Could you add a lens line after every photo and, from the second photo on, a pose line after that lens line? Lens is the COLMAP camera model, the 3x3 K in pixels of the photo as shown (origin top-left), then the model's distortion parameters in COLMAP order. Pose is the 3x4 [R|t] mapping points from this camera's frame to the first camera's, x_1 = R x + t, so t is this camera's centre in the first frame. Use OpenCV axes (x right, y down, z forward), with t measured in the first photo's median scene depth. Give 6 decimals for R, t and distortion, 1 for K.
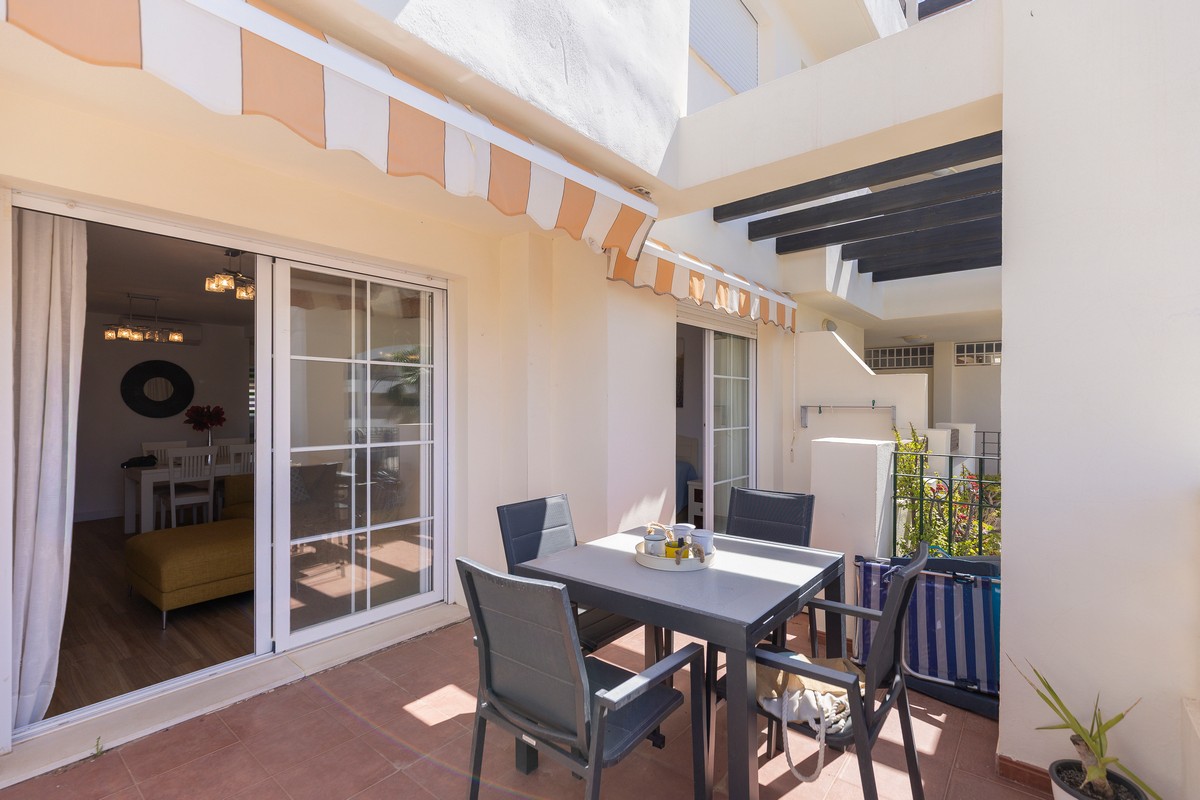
lens RADIAL K [[545.8, 0, 584.8], [0, 545.8, 407.4], [0, 0, 1]] dist [0.001563, -0.000508]
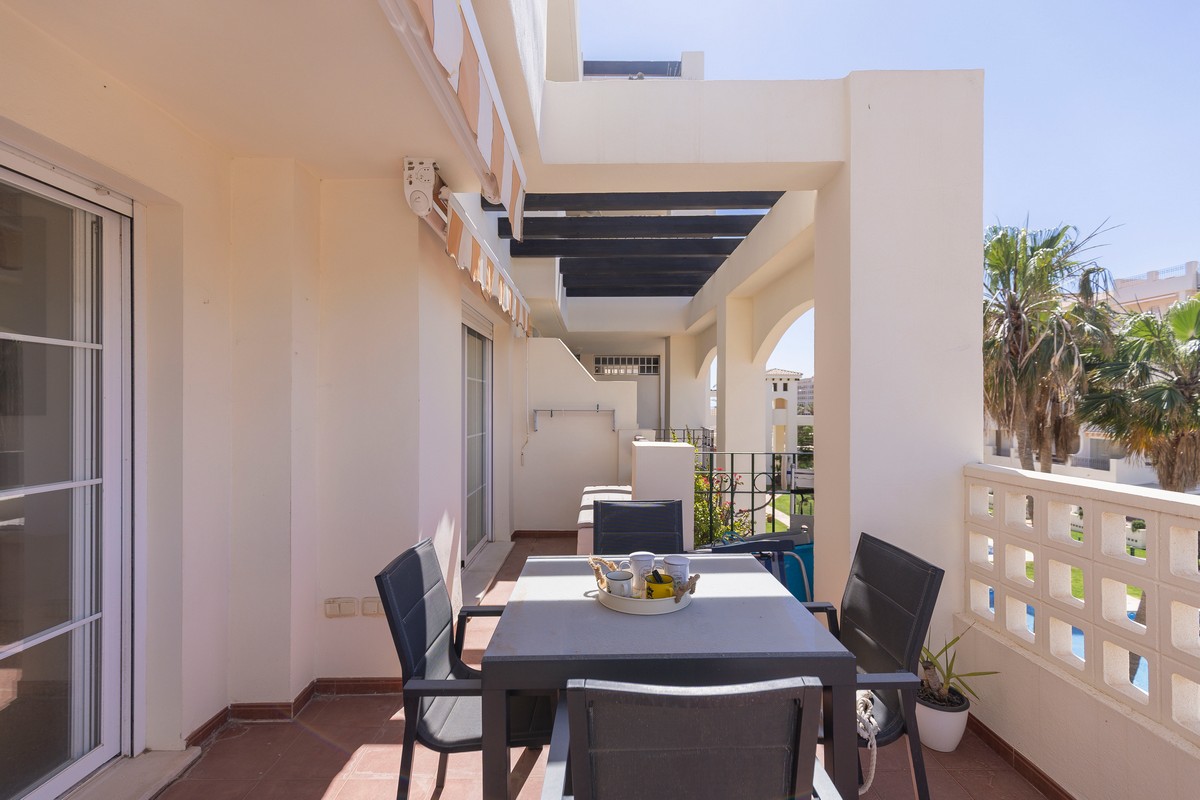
lens RADIAL K [[545.8, 0, 605.1], [0, 545.8, 402.3], [0, 0, 1]] dist [0.001563, -0.000508]
pose [[0.755590, 0.002406, 0.655041, -0.253140], [0.005256, 0.999939, -0.009735, -0.009097], [-0.655024, 0.010798, 0.755531, 0.227919]]
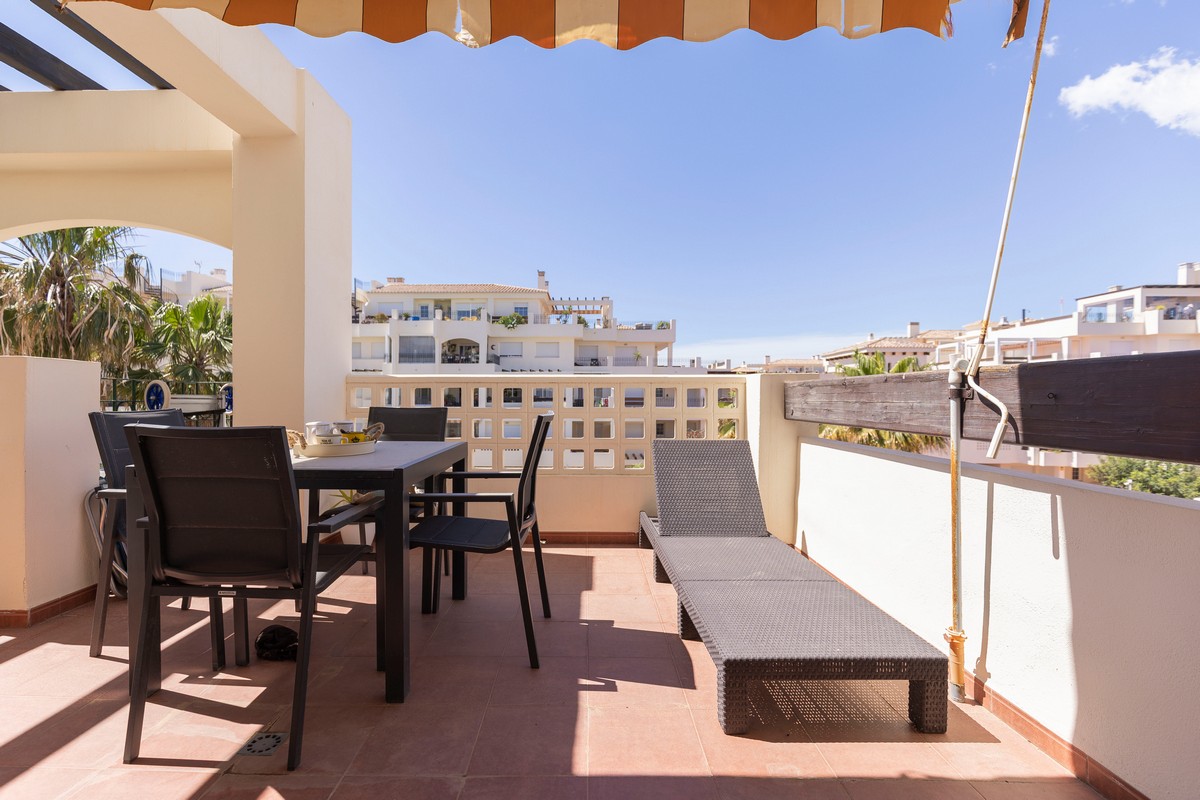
lens RADIAL K [[545.8, 0, 560.7], [0, 545.8, 400.7], [0, 0, 1]] dist [0.001563, -0.000508]
pose [[-0.610761, -0.011144, 0.791737, -0.556153], [0.003056, 0.999860, 0.016431, 0.103107], [-0.791809, 0.012455, -0.610642, 0.828472]]
